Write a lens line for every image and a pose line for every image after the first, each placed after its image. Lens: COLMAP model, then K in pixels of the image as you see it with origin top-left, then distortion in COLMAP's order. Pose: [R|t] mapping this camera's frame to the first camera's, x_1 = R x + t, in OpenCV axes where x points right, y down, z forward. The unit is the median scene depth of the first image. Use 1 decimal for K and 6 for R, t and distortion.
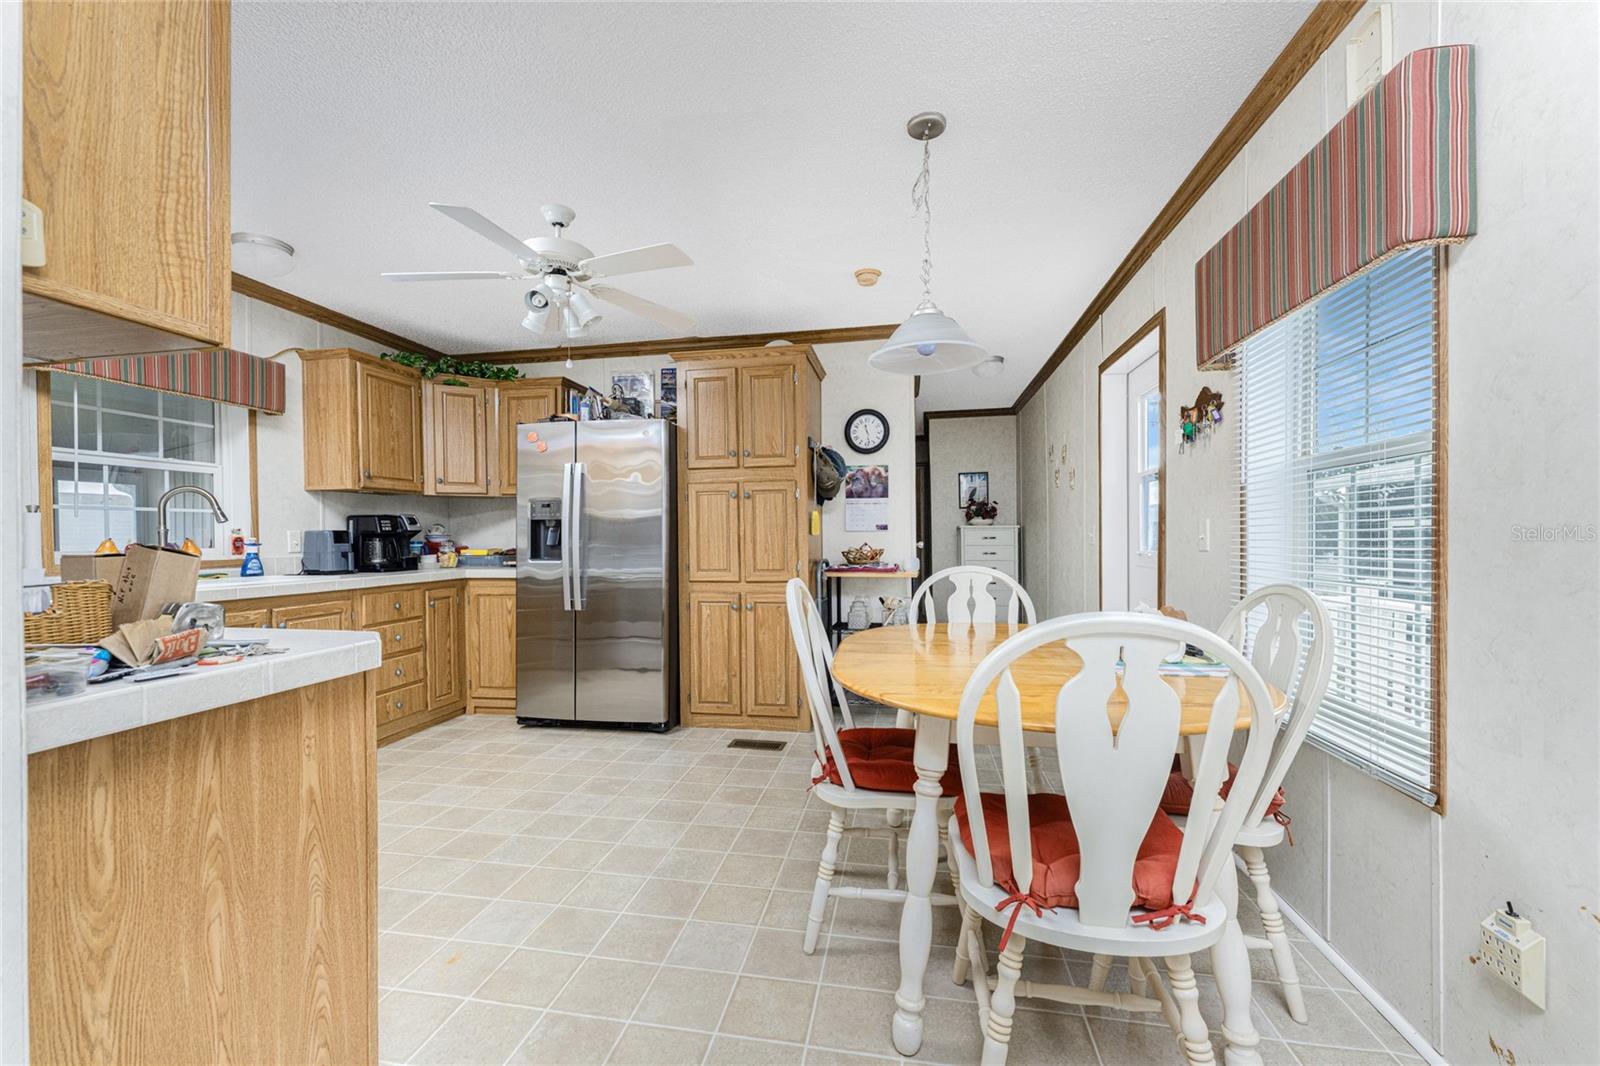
lens RADIAL K [[642.2, 0, 797.8], [0, 642.2, 541.5], [0, 0, 1]] dist [0.000345, -0.000221]
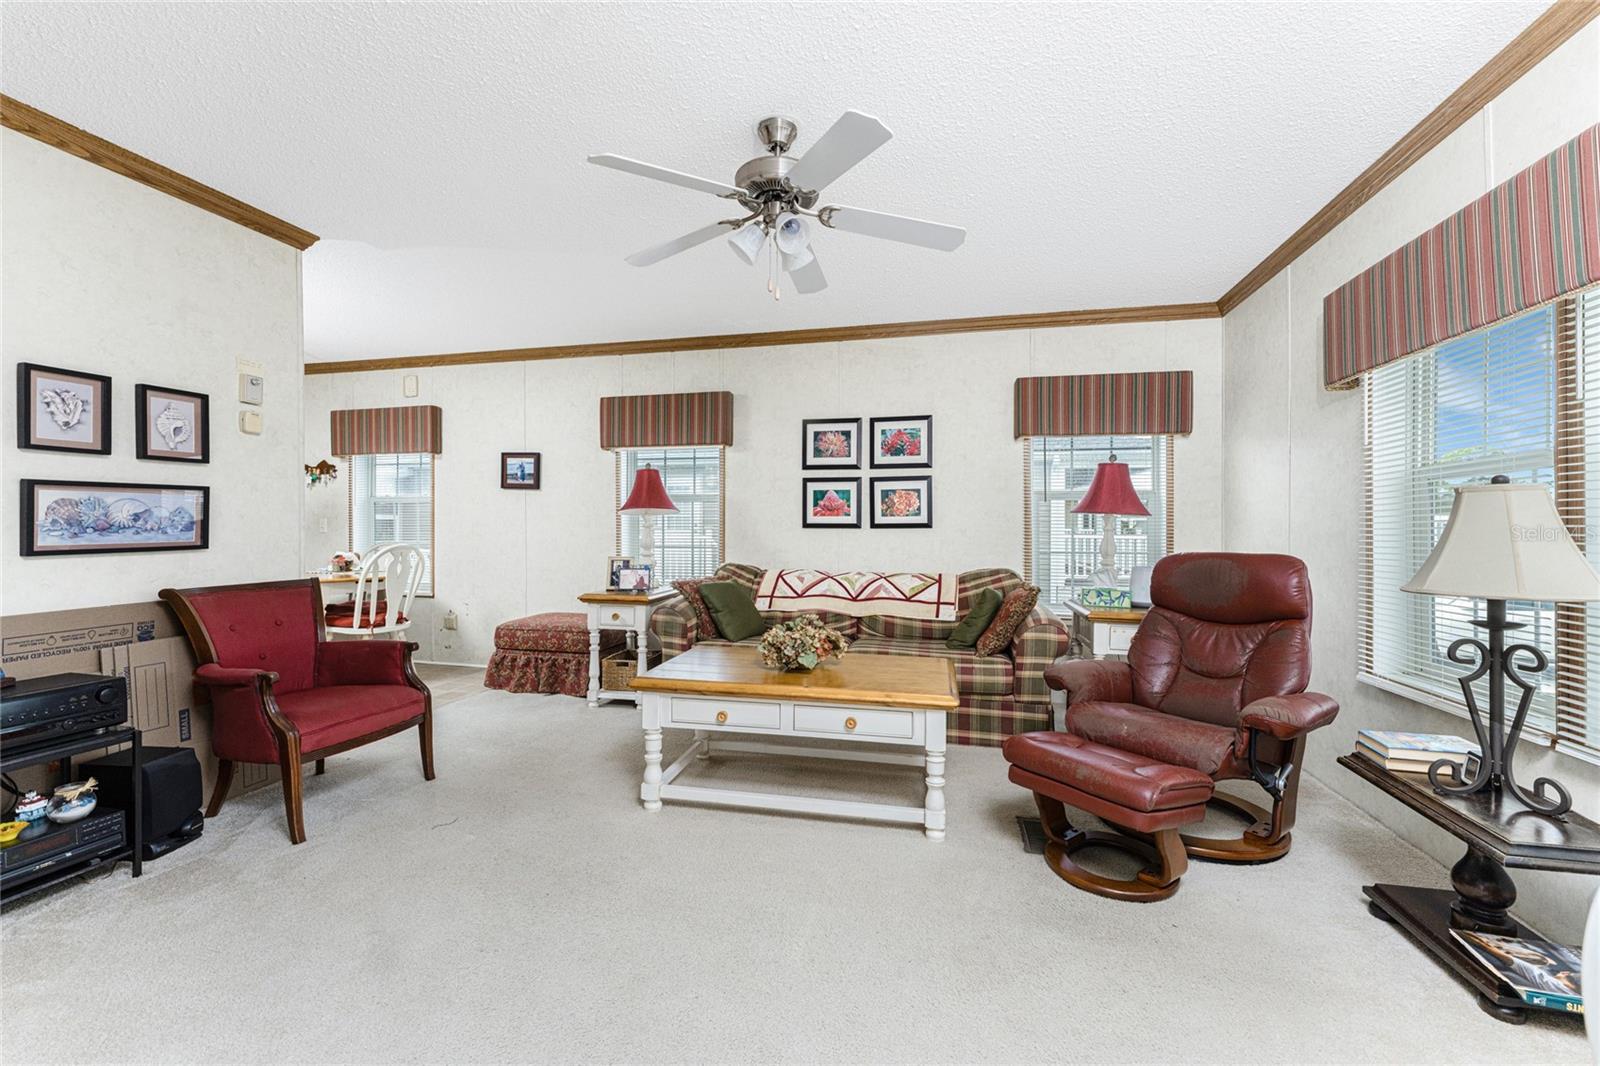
lens RADIAL K [[644.4, 0, 803.8], [0, 644.4, 530.1], [0, 0, 1]] dist [-0.000672, -0.000224]
pose [[0.064749, -0.006374, 0.997881, -0.979043], [0.009243, 0.999941, 0.005787, 0.005246], [-0.997859, 0.008848, 0.064804, -0.532051]]
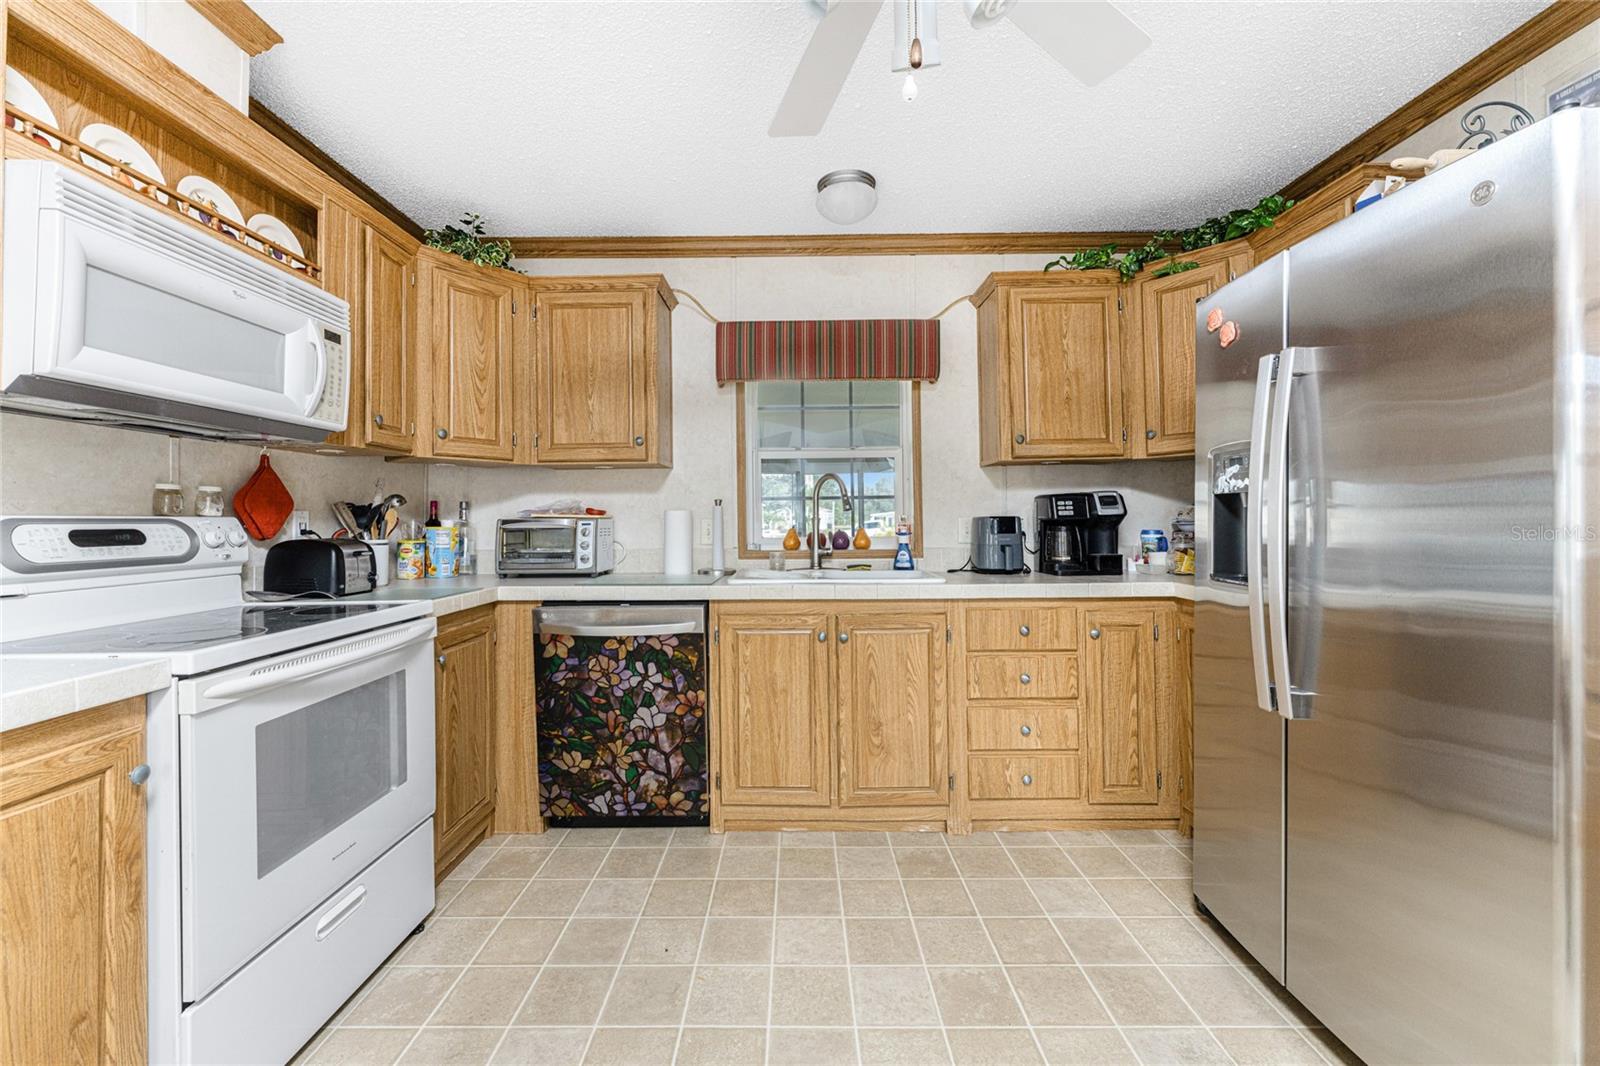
lens RADIAL K [[652.1, 0, 792.3], [0, 652.1, 510.5], [0, 0, 1]] dist [0.000626, -0.000374]
pose [[0.166177, -0.007308, -0.986069, 0.007542], [-0.000296, 0.999972, -0.007461, -0.018151], [0.986096, 0.001531, 0.166170, 0.613458]]
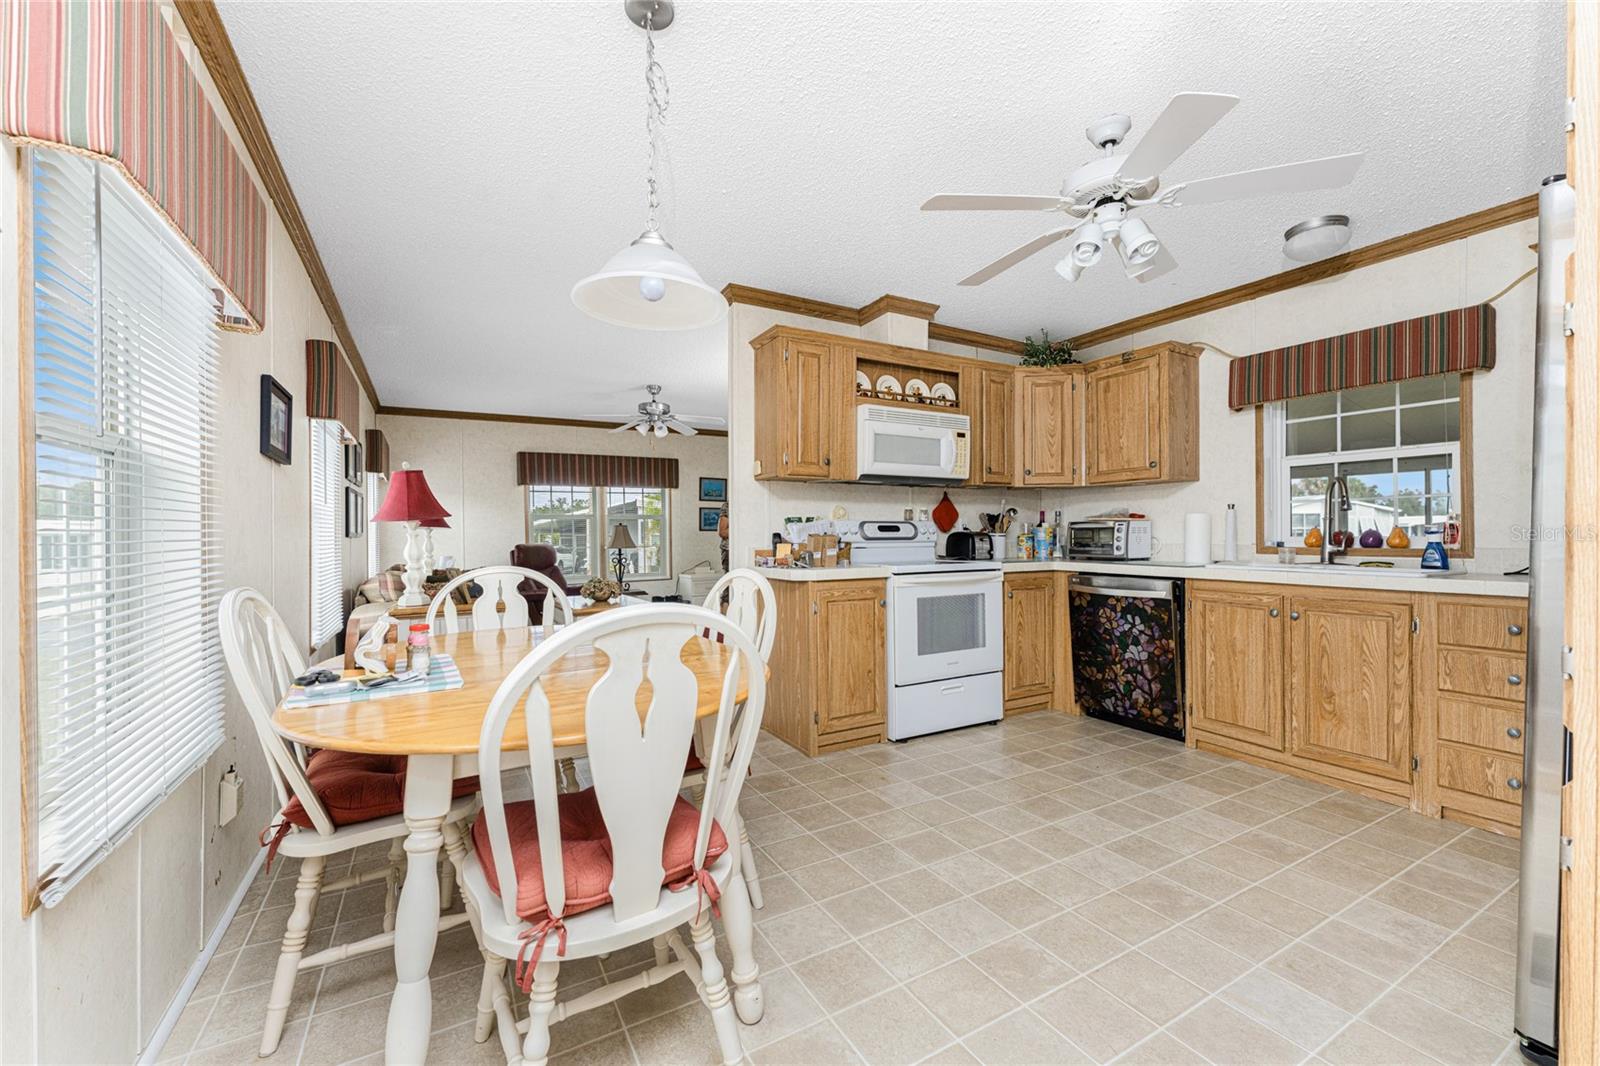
lens RADIAL K [[642.2, 0, 797.8], [0, 642.2, 541.5], [0, 0, 1]] dist [0.000345, -0.000221]
pose [[-0.772624, 0.018144, -0.634604, 0.323594], [0.005868, 0.999753, 0.021439, -0.006200], [0.634836, 0.012840, -0.772540, 0.984557]]
